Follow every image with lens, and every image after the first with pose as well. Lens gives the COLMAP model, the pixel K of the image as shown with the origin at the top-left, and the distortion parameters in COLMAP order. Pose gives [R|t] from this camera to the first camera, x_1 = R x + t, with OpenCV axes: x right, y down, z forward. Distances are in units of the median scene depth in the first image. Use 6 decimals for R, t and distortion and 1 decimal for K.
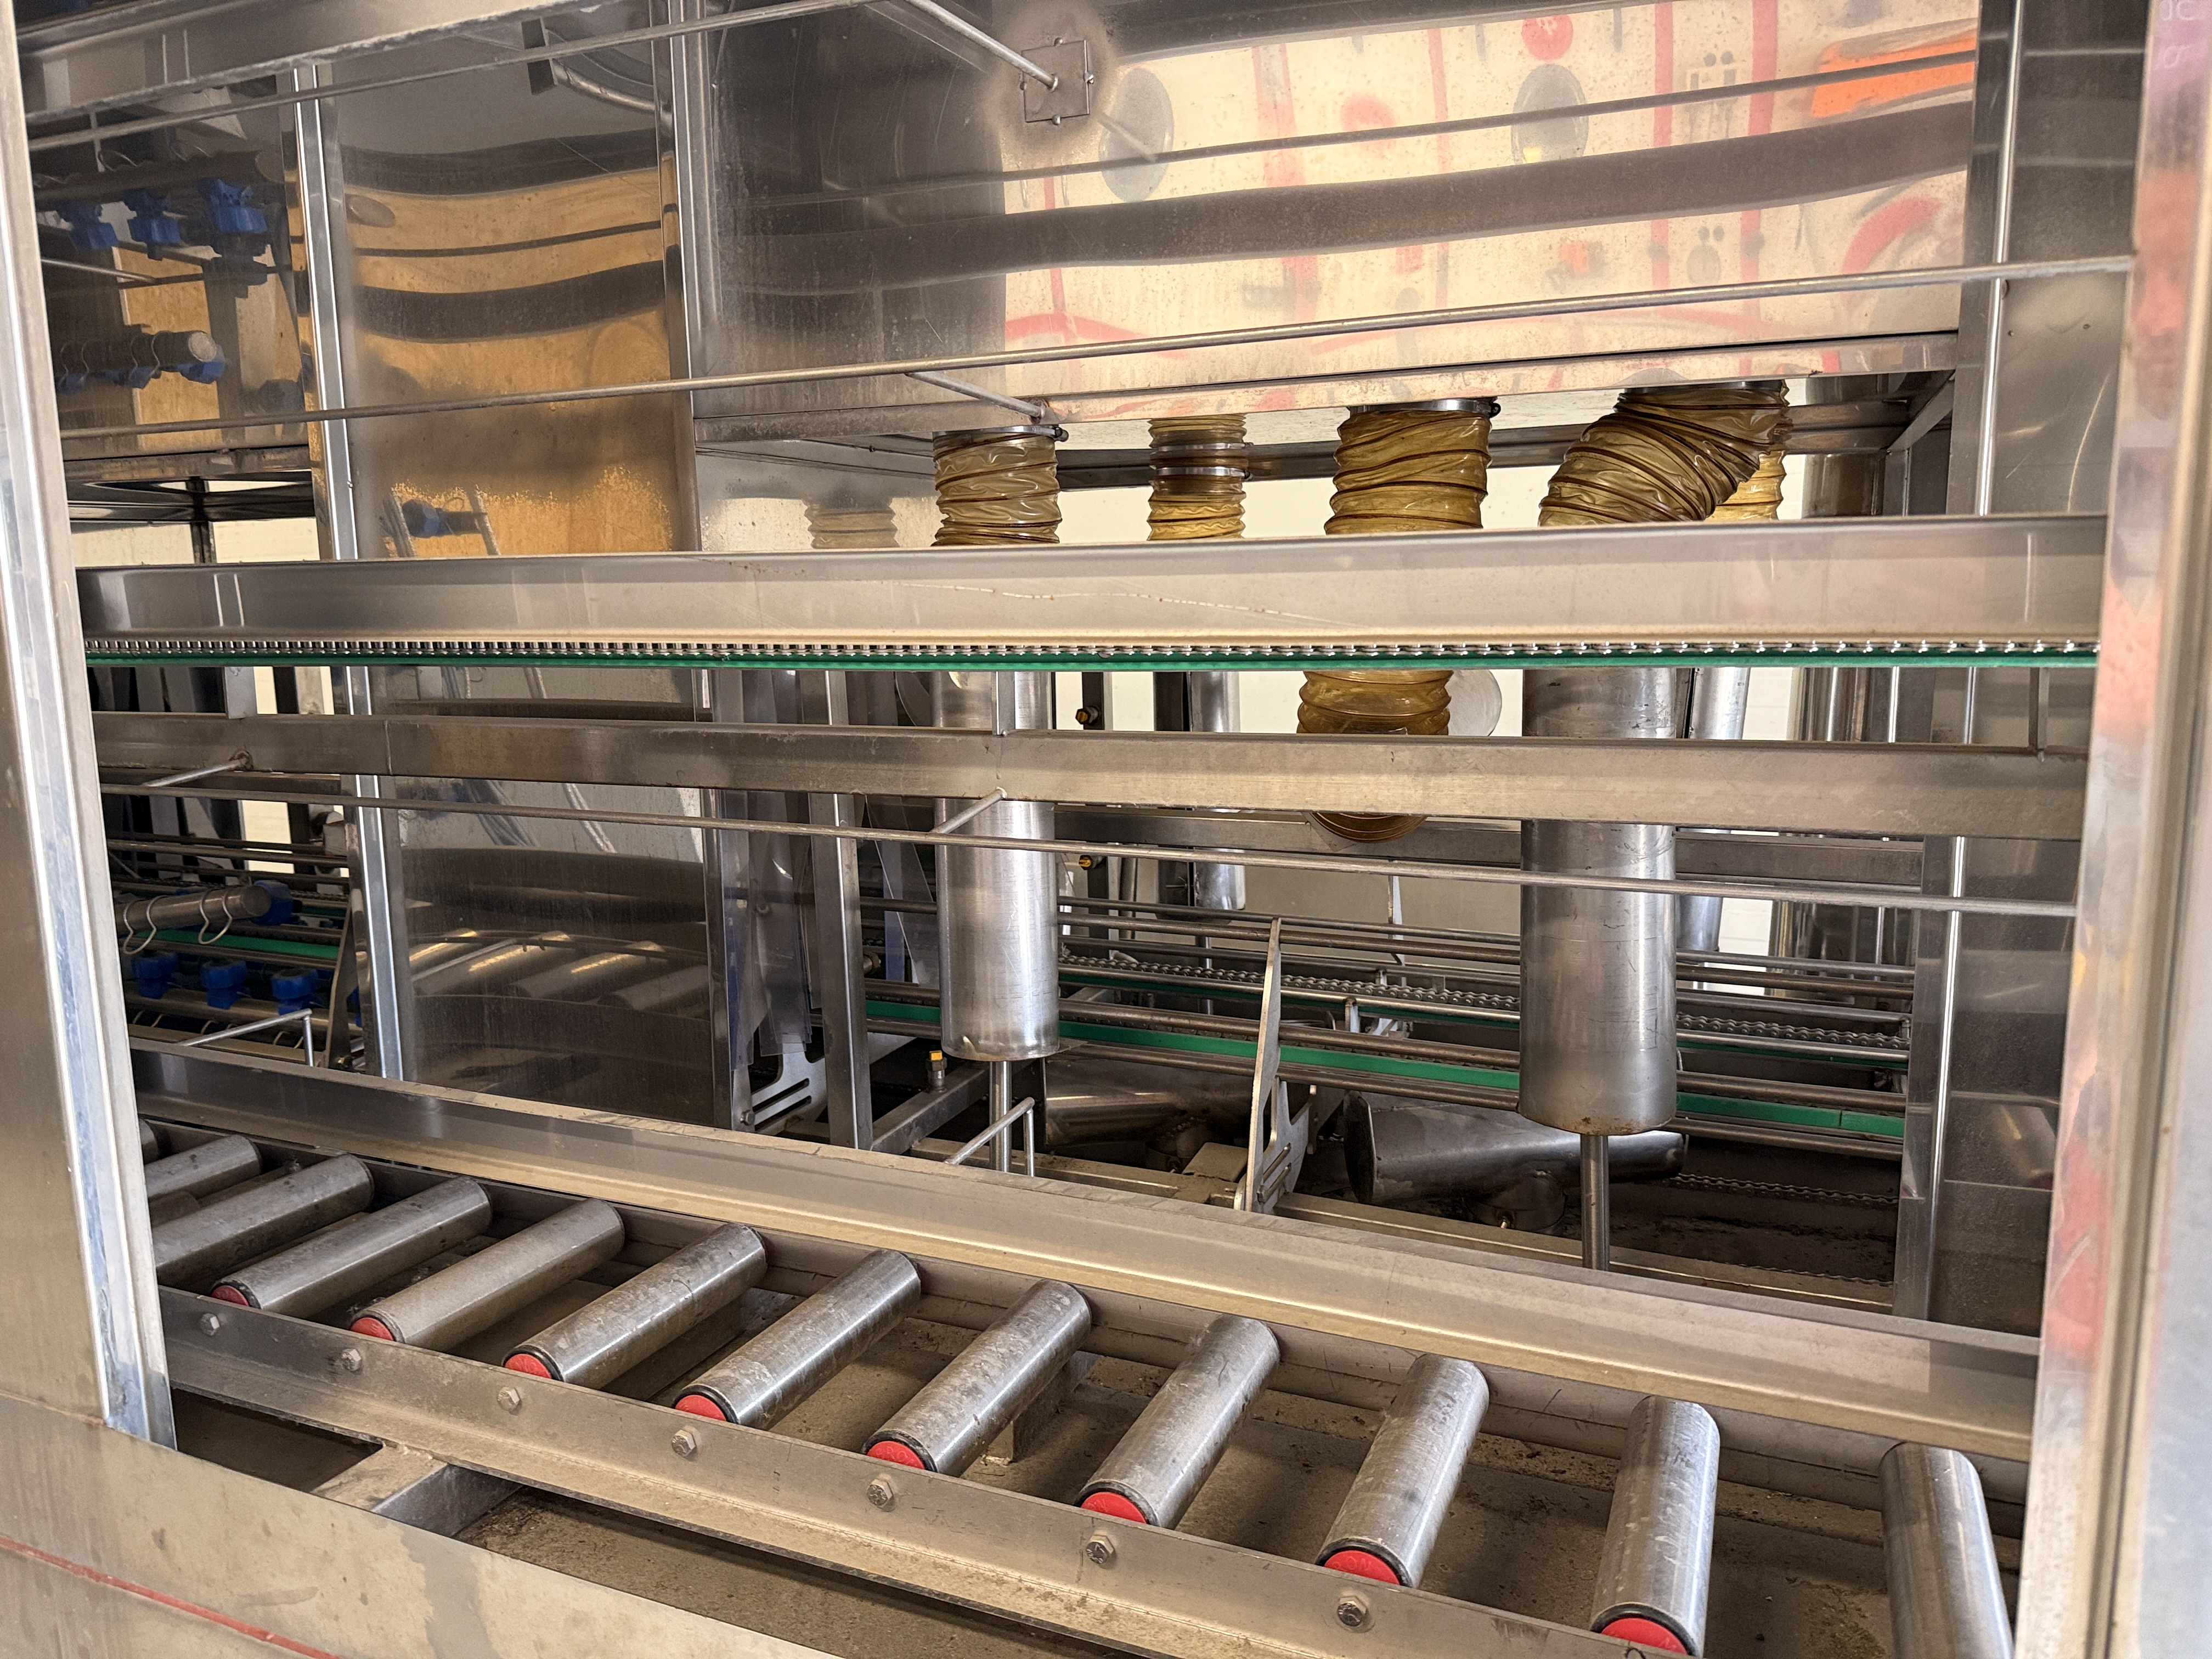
lens RADIAL K [[1552.0, 0, 1071.1], [0, 1552.0, 825.5], [0, 0, 1]] dist [0.068508, -0.077964]
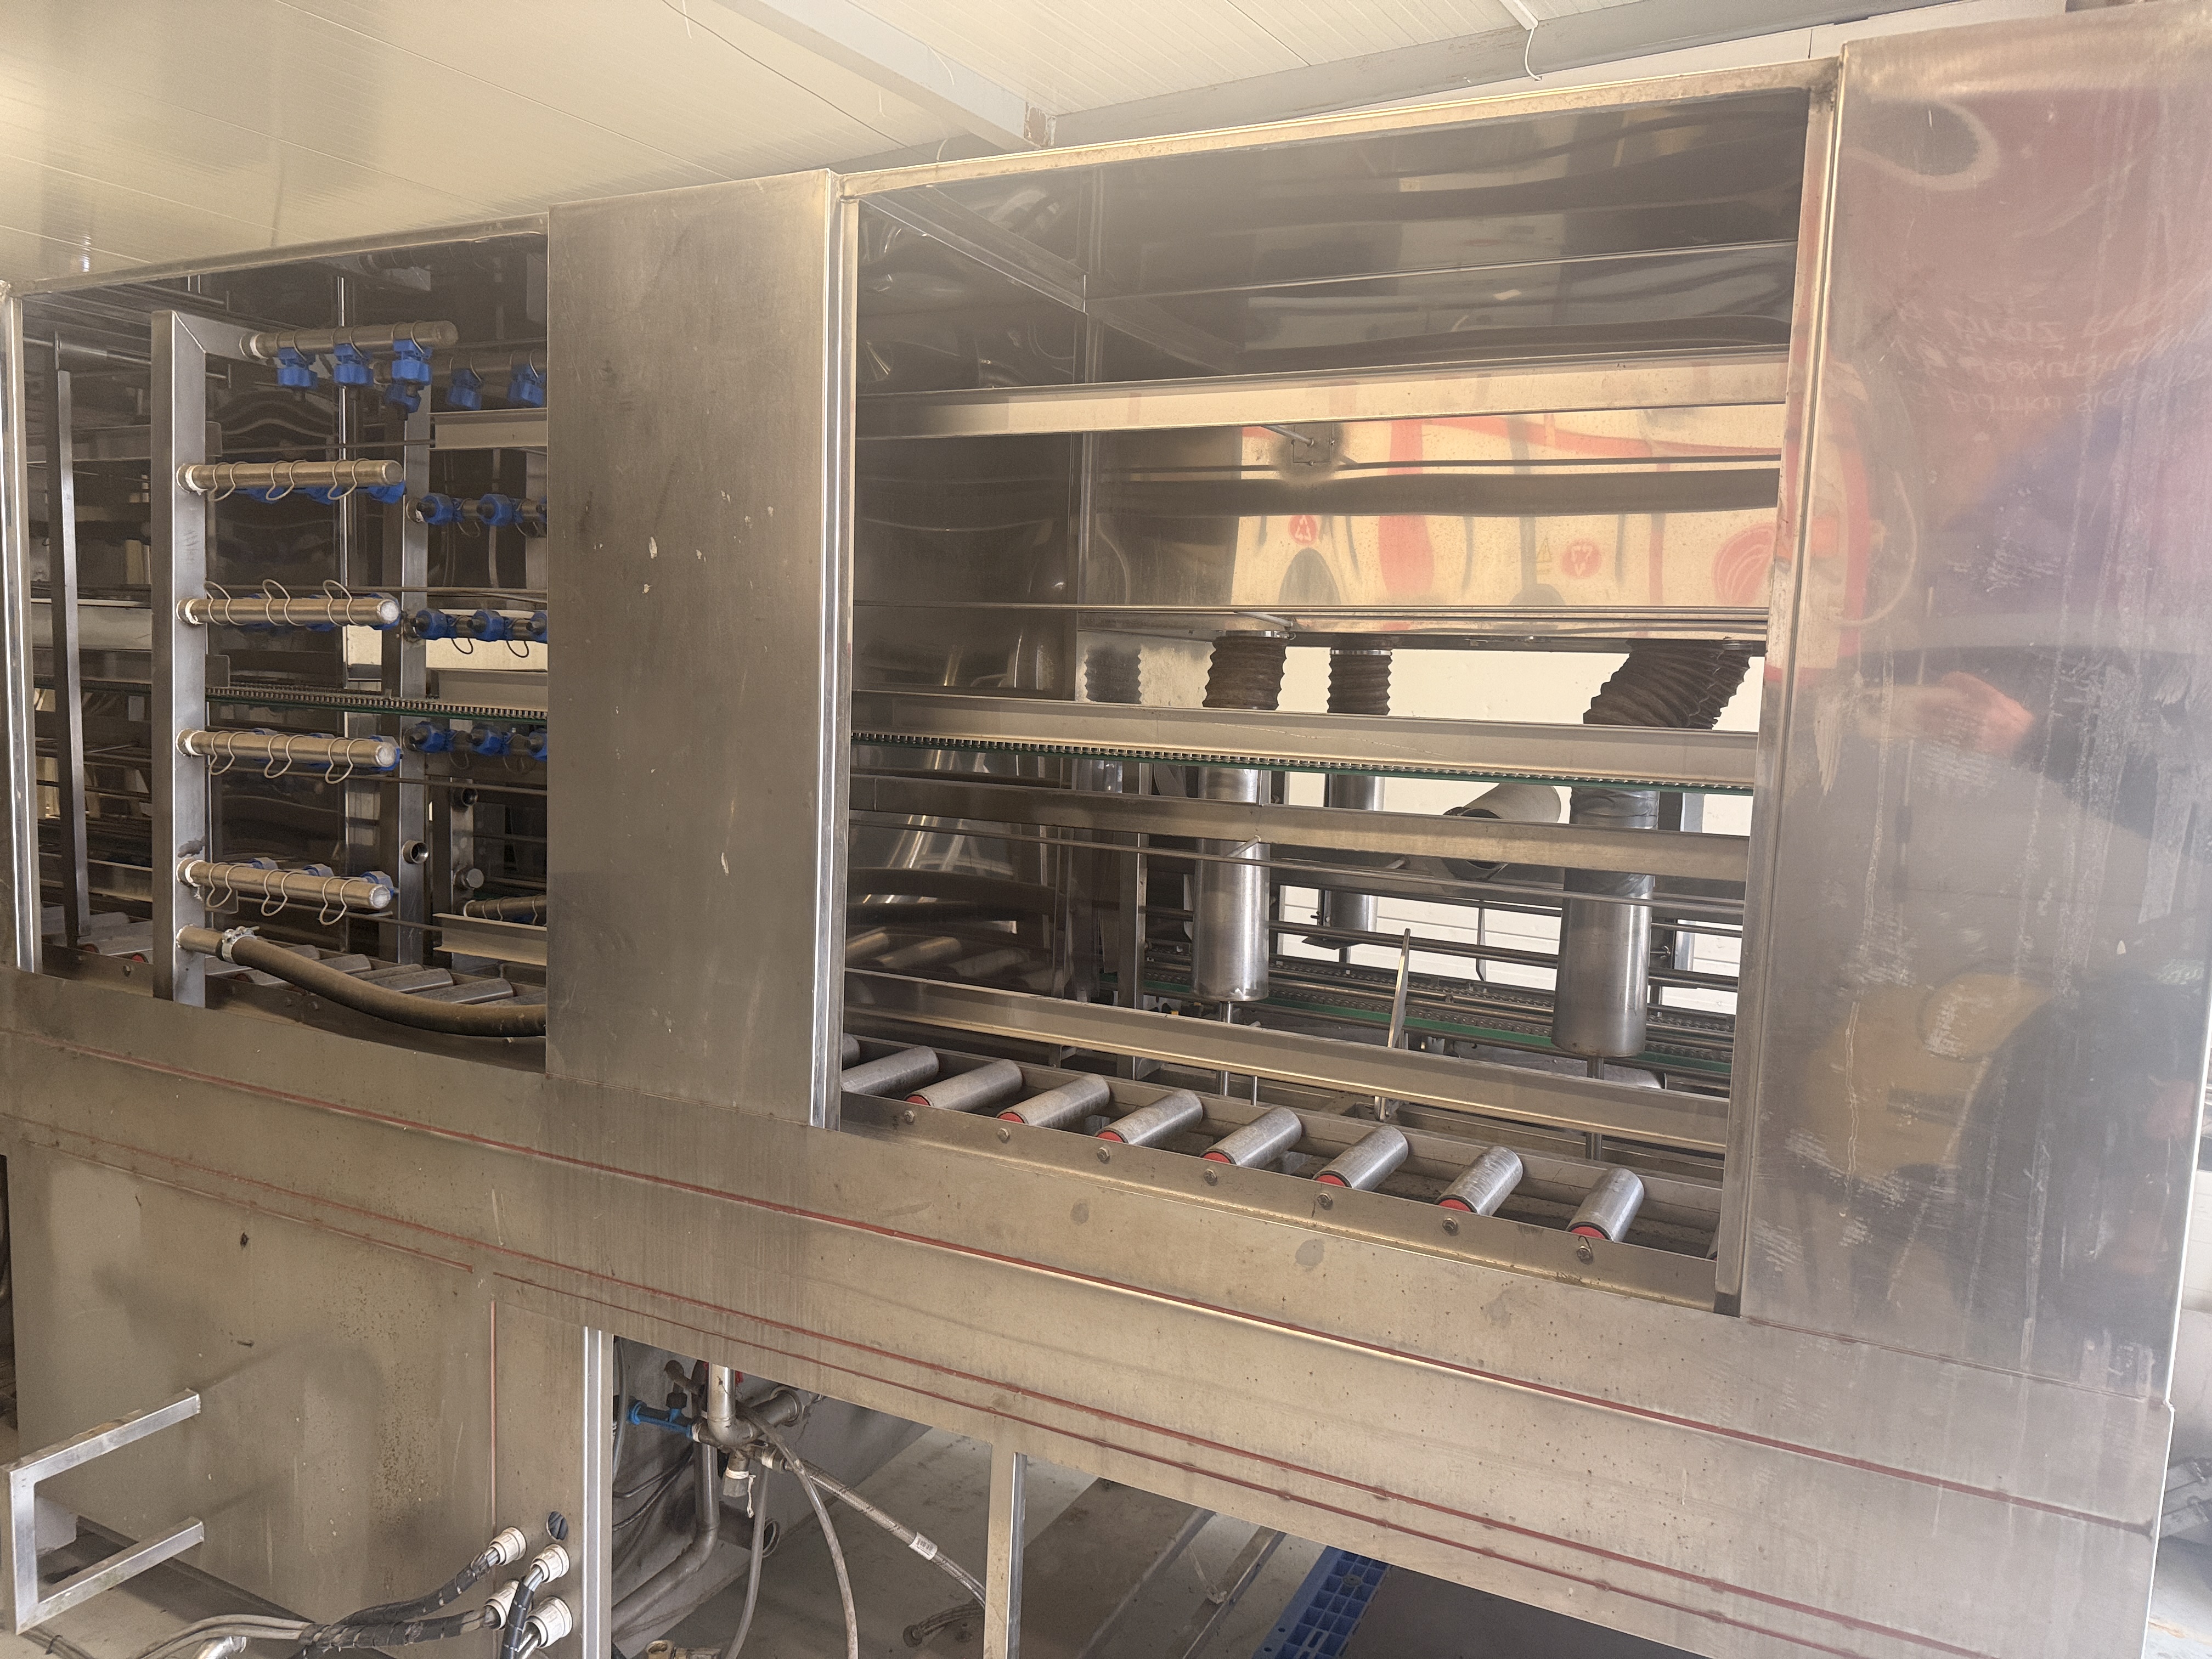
lens RADIAL K [[1552.0, 0, 1071.1], [0, 1552.0, 825.5], [0, 0, 1]] dist [0.068508, -0.077964]
pose [[0.996963, 0.058954, -0.050888, -0.190959], [-0.061490, 0.996865, -0.049794, 0.074060], [0.047793, 0.052772, 0.997462, -0.866204]]
